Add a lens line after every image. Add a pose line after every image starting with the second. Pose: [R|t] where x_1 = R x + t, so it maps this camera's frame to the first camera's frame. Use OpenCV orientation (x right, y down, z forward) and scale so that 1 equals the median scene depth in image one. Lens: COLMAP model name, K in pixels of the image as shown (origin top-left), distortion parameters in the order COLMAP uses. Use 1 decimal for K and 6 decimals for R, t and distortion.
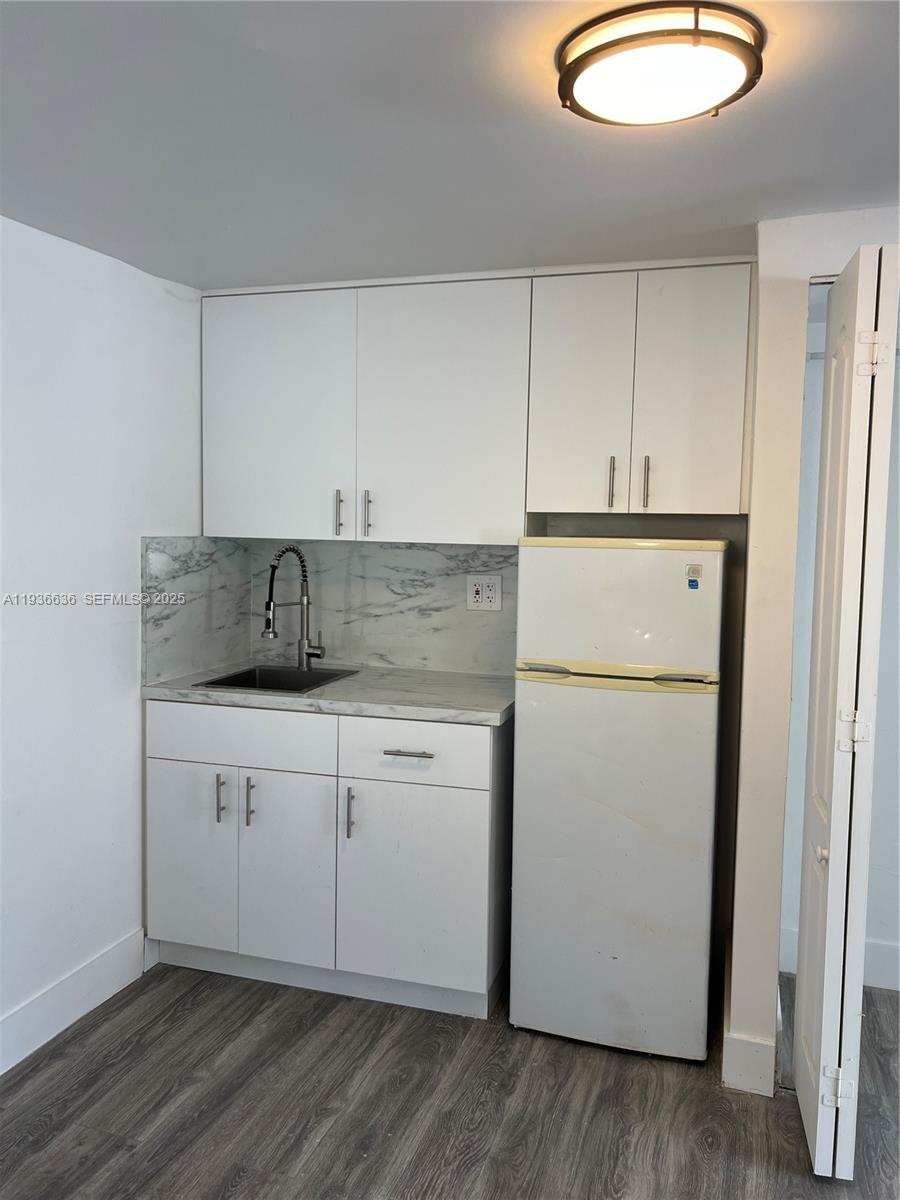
lens RADIAL K [[907.2, 0, 453.1], [0, 907.2, 592.9], [0, 0, 1]] dist [0.056427, -0.061859]
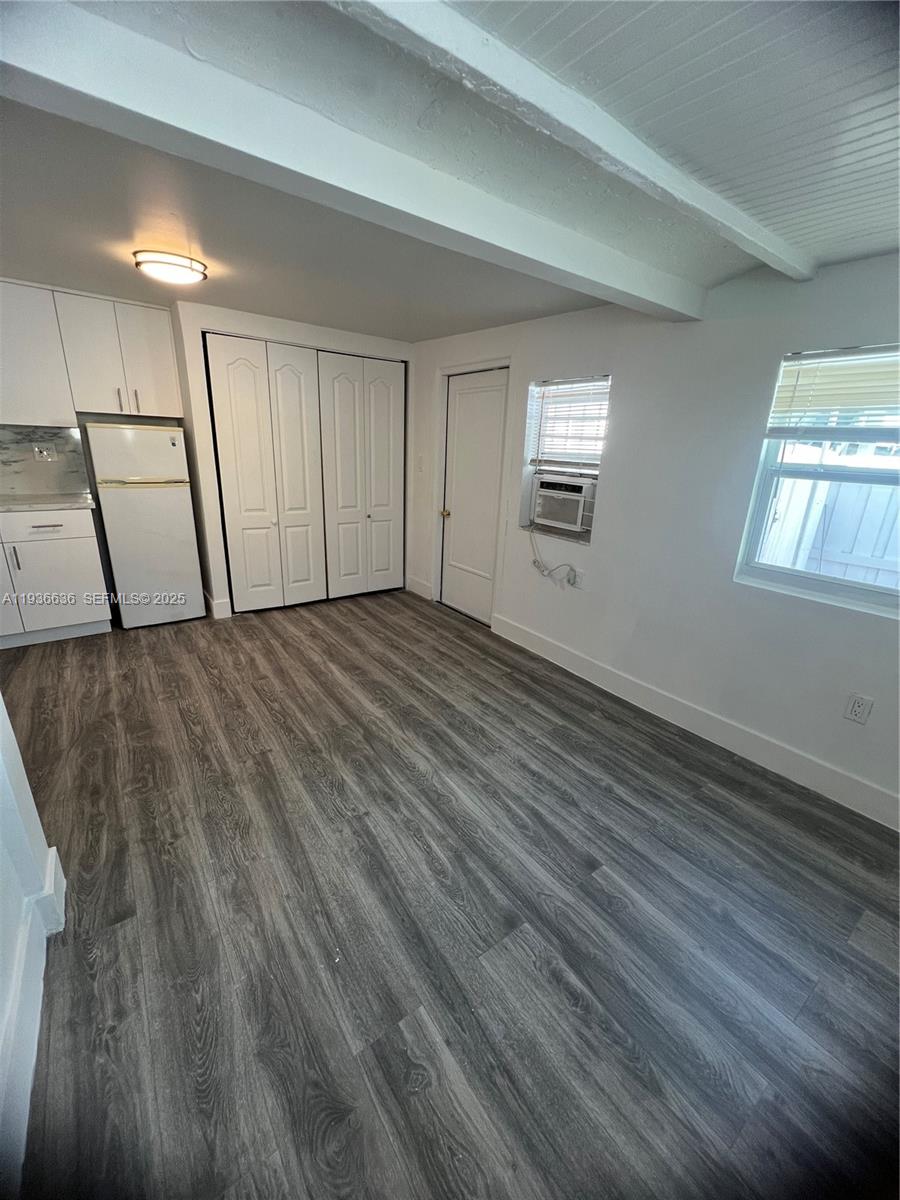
lens RADIAL K [[479.2, 0, 454.9], [0, 479.2, 599.1], [0, 0, 1]] dist [-0.002767, 0.001123]
pose [[0.585166, -0.243159, 0.773598, -0.424370], [0.029383, 0.959715, 0.279434, 0.054131], [-0.810381, -0.140784, 0.568738, -0.499067]]
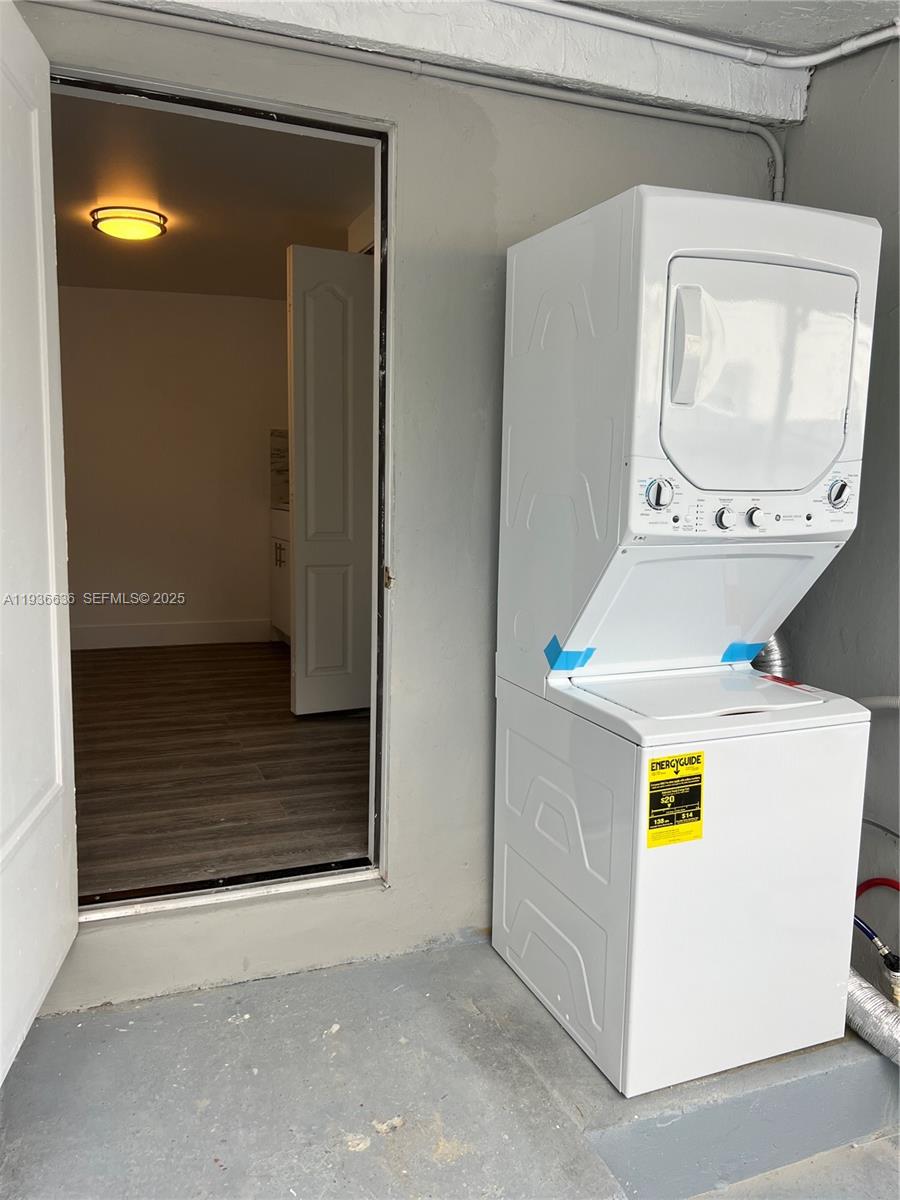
lens RADIAL K [[907.2, 0, 450.2], [0, 907.2, 607.7], [0, 0, 1]] dist [0.056427, -0.061859]
pose [[0.643041, 0.095806, -0.759816, 1.735770], [-0.064871, 0.995392, 0.070608, 0.192383], [0.763079, 0.003886, 0.646293, -0.032853]]
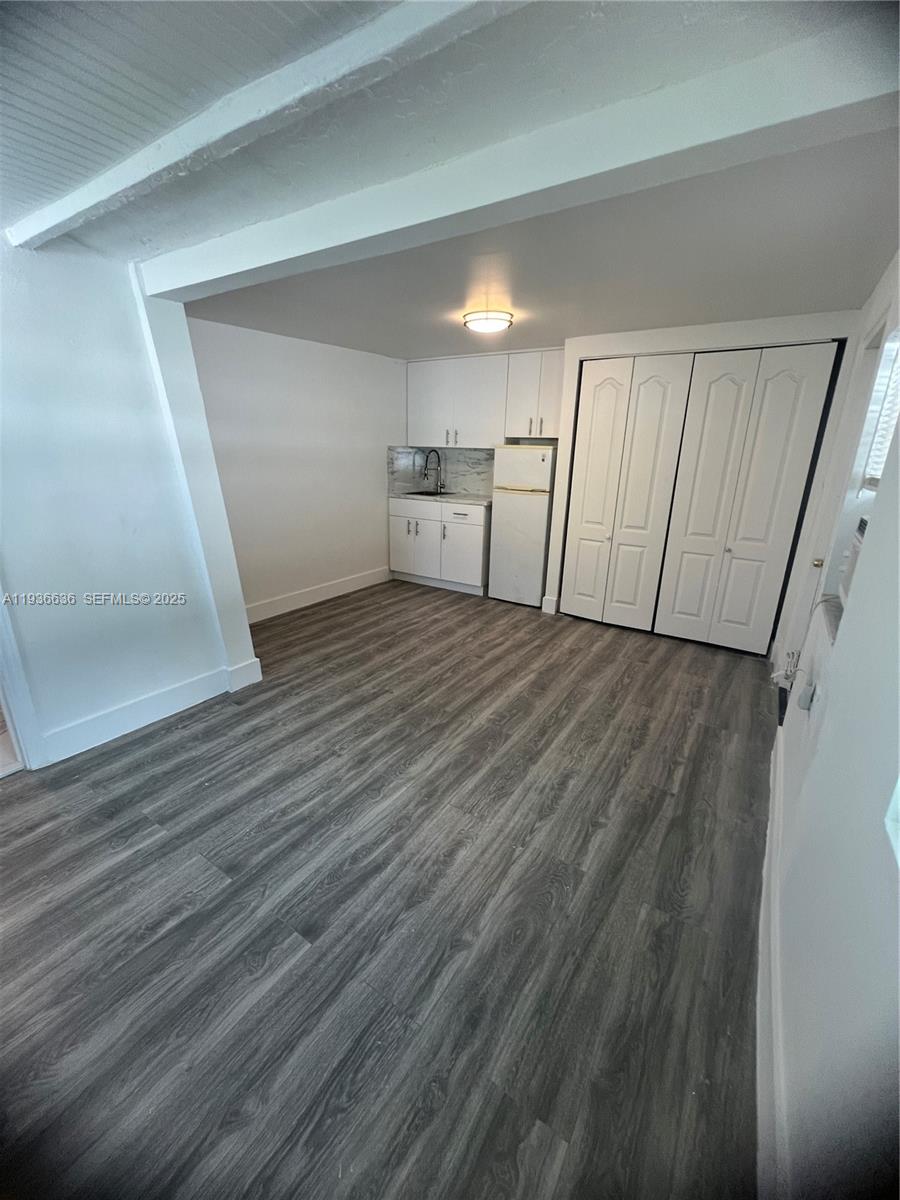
lens RADIAL K [[479.2, 0, 453.9], [0, 479.2, 598.9], [0, 0, 1]] dist [-0.002767, 0.001123]
pose [[0.965621, 0.082462, -0.246529, 0.393598], [-0.025958, 0.974200, 0.224189, 0.091110], [0.258655, -0.210082, 0.942848, -0.733621]]
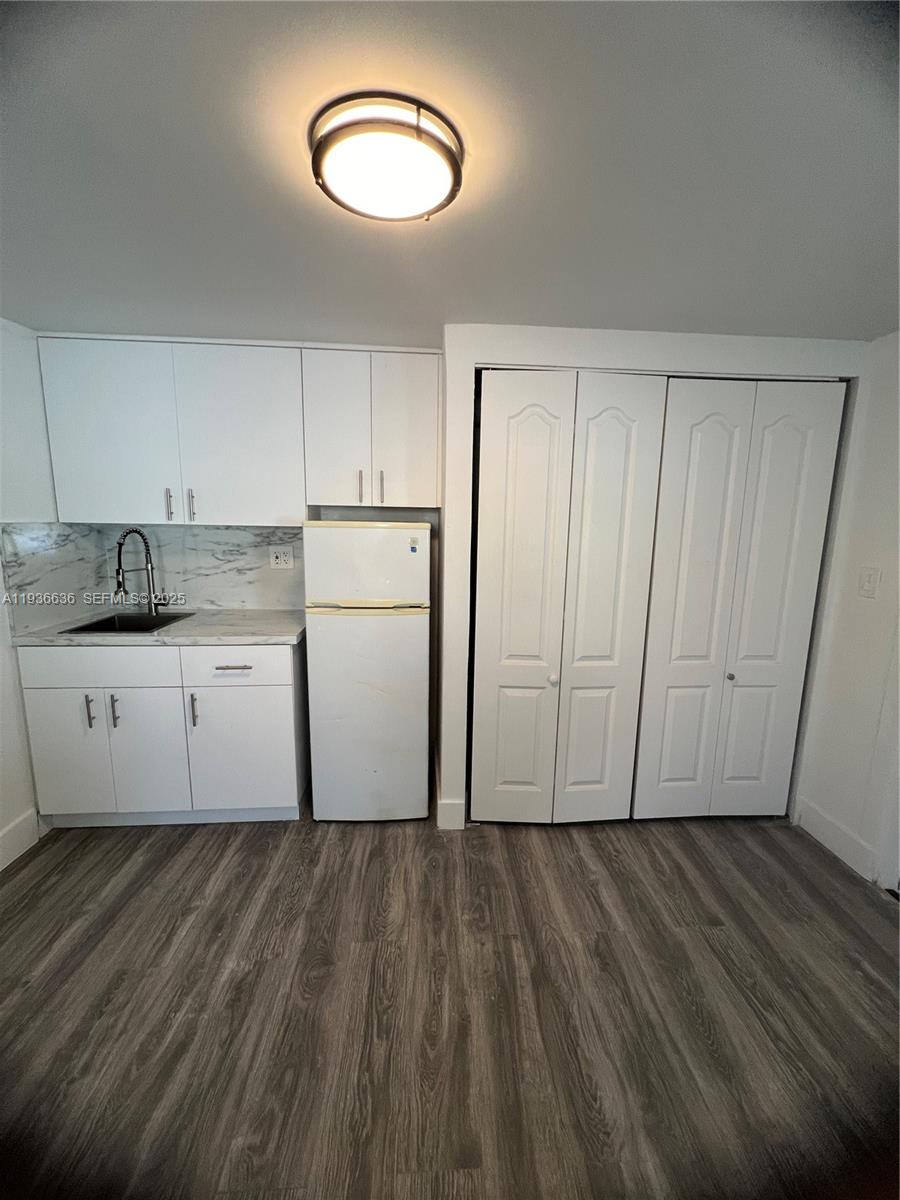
lens RADIAL K [[481.7, 0, 454.6], [0, 481.7, 599.2], [0, 0, 1]] dist [-0.001985, 0.000912]
pose [[0.931455, -0.061936, 0.358545, 0.012638], [0.027092, 0.994476, 0.101407, -0.006110], [-0.362845, -0.084742, 0.927988, 0.142879]]
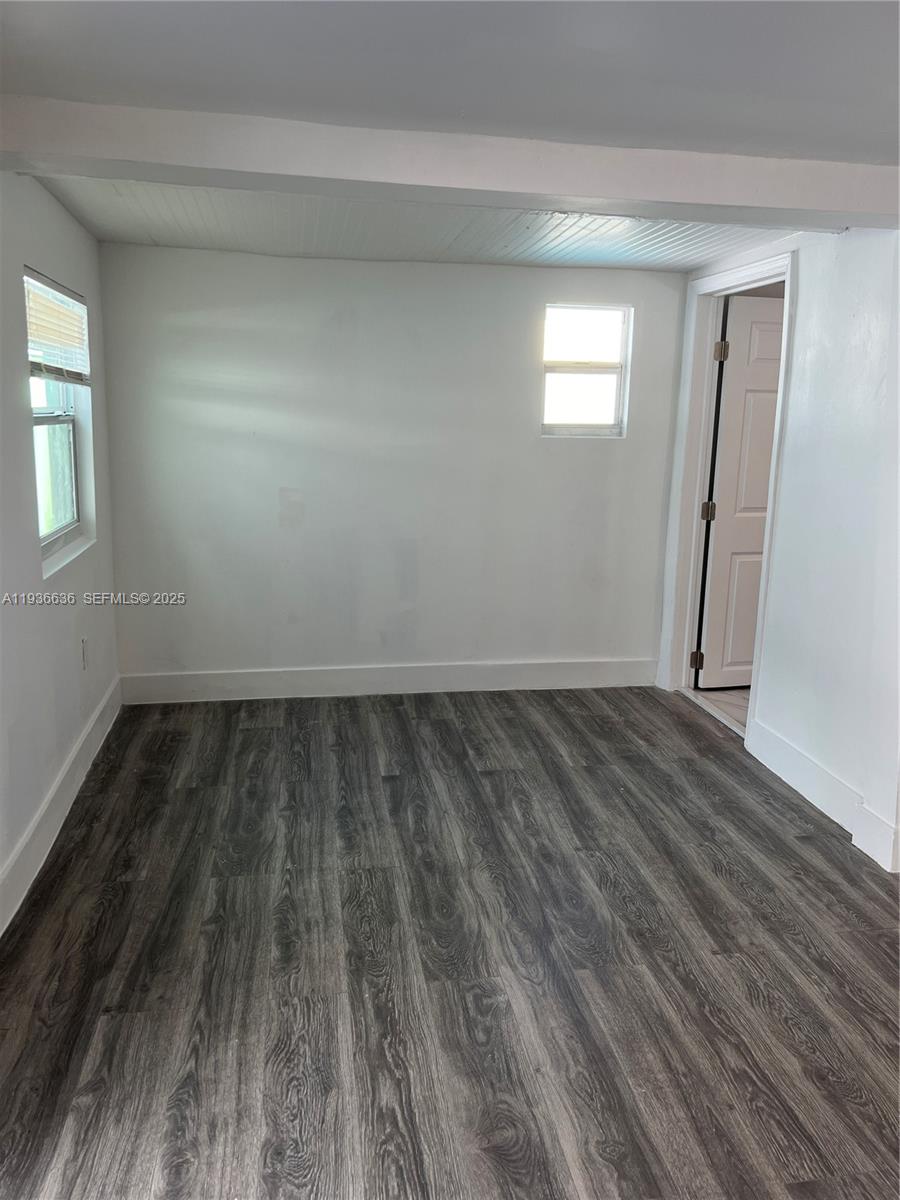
lens RADIAL K [[907.2, 0, 453.3], [0, 907.2, 592.8], [0, 0, 1]] dist [0.056427, -0.061859]
pose [[-0.886969, 0.052059, -0.458886, 0.667026], [-0.074945, 0.964231, 0.254247, -0.034107], [0.455708, 0.259901, -0.851341, 0.845593]]
